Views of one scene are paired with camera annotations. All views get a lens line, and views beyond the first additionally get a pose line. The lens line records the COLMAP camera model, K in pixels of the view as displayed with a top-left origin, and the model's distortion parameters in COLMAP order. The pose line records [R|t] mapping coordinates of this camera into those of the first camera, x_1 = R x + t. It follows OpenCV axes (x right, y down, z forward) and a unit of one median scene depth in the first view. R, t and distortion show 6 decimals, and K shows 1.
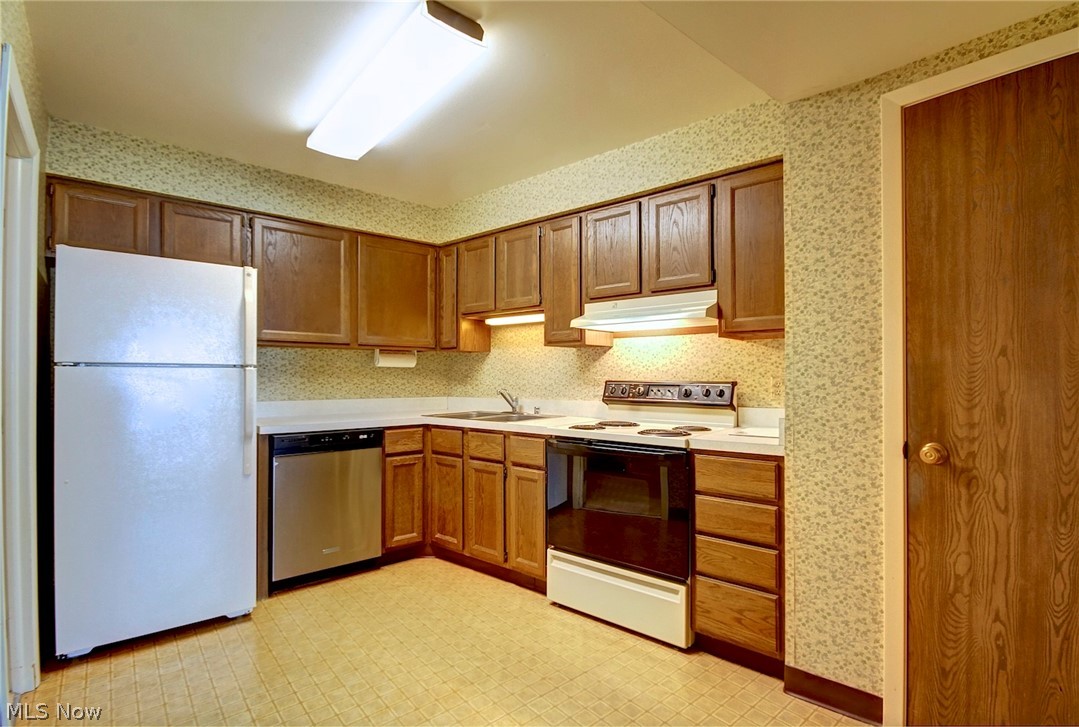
lens RADIAL K [[502.9, 0, 536.3], [0, 502.9, 375.0], [0, 0, 1]] dist [-0.001051, -0.003368]
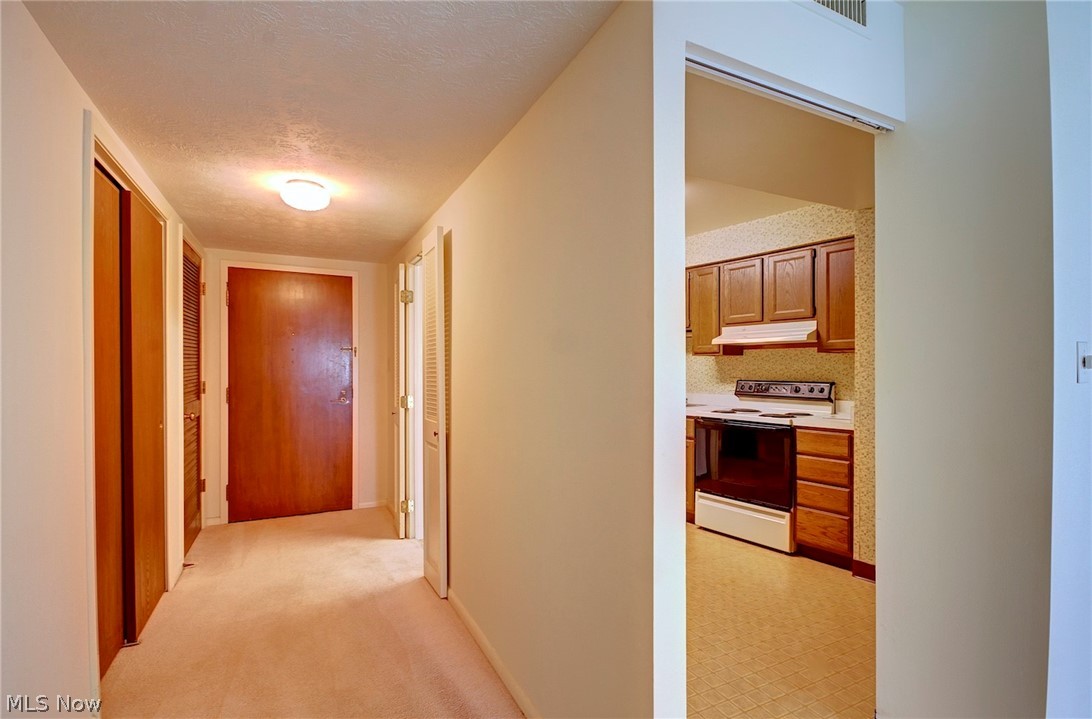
lens RADIAL K [[508.9, 0, 538.2], [0, 508.9, 368.0], [0, 0, 1]] dist [-0.001051, -0.003368]
pose [[0.969865, 0.003542, -0.243615, -0.070504], [-0.003331, 0.999994, 0.001276, -0.028072], [0.243618, -0.000426, 0.969871, -0.645525]]
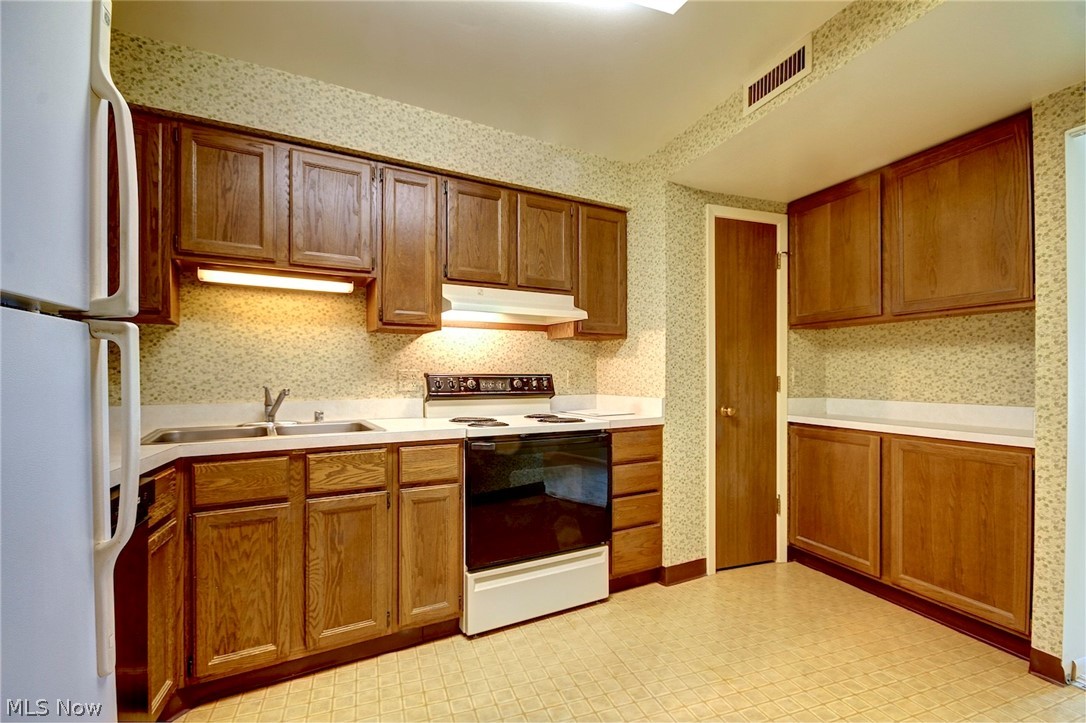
lens RADIAL K [[506.1, 0, 551.1], [0, 506.1, 375.0], [0, 0, 1]] dist [-0.001051, -0.003368]
pose [[0.345759, -0.003716, 0.938316, -0.768358], [-0.004041, 0.999977, 0.005449, 0.010289], [-0.938315, -0.005676, 0.345736, 0.627789]]
